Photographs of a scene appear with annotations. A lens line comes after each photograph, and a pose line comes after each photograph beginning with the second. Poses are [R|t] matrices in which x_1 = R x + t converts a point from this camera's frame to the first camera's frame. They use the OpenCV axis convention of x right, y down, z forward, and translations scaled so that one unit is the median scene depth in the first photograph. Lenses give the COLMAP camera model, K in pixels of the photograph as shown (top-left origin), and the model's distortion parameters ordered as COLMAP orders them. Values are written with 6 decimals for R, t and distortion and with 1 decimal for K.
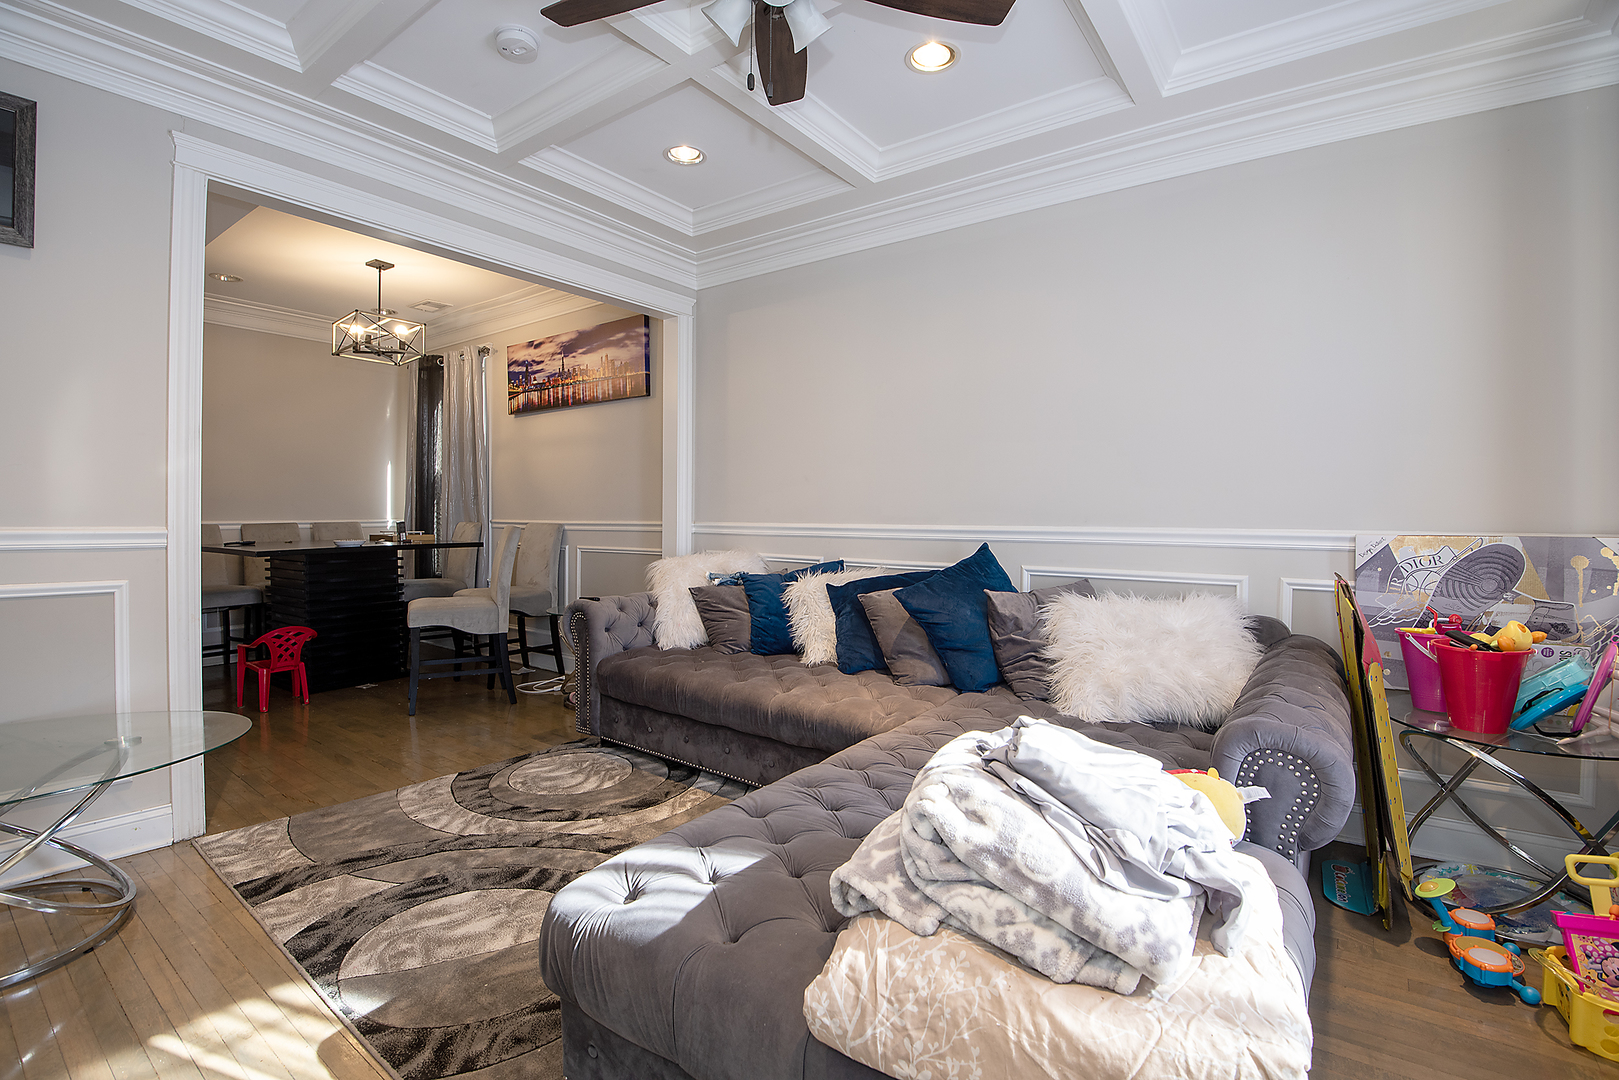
lens RADIAL K [[754.9, 0, 806.0], [0, 754.9, 525.3], [0, 0, 1]] dist [-0.022735, -0.006676]
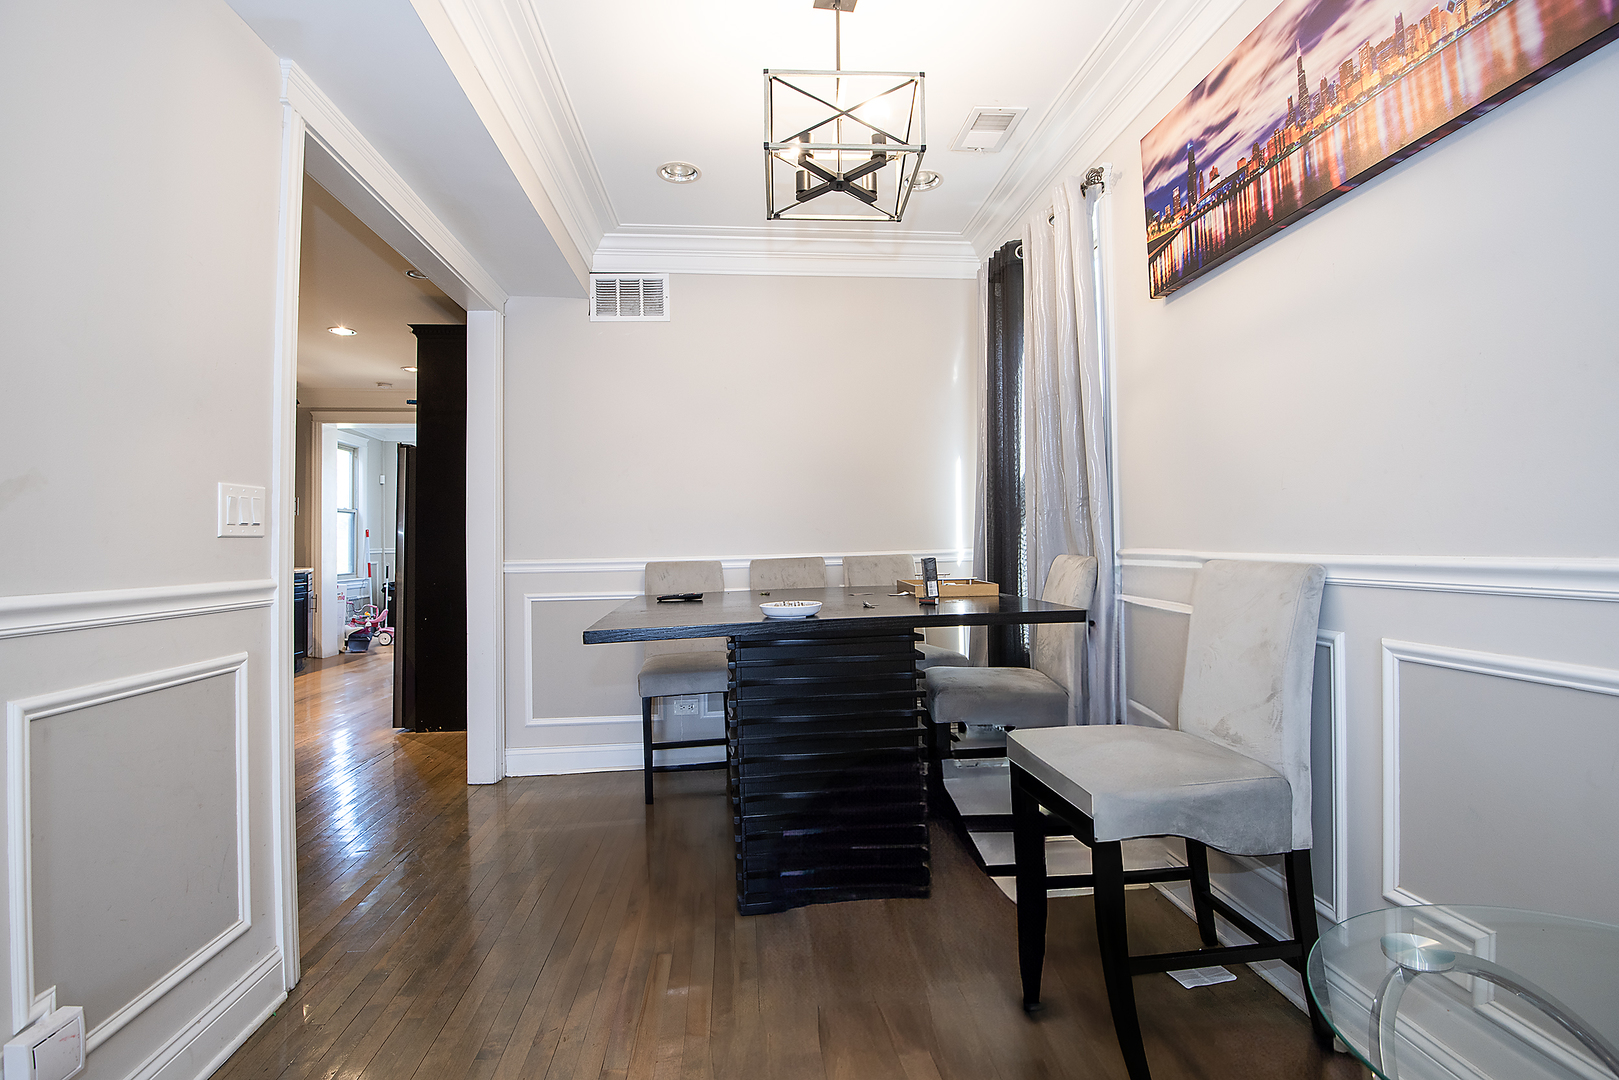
lens RADIAL K [[754.9, 0, 805.0], [0, 754.9, 523.4], [0, 0, 1]] dist [-0.022735, -0.006676]
pose [[0.668063, -0.031372, -0.743443, -0.226641], [0.002916, 0.999214, -0.039544, -0.006932], [0.744099, 0.024250, 0.667629, 0.605156]]
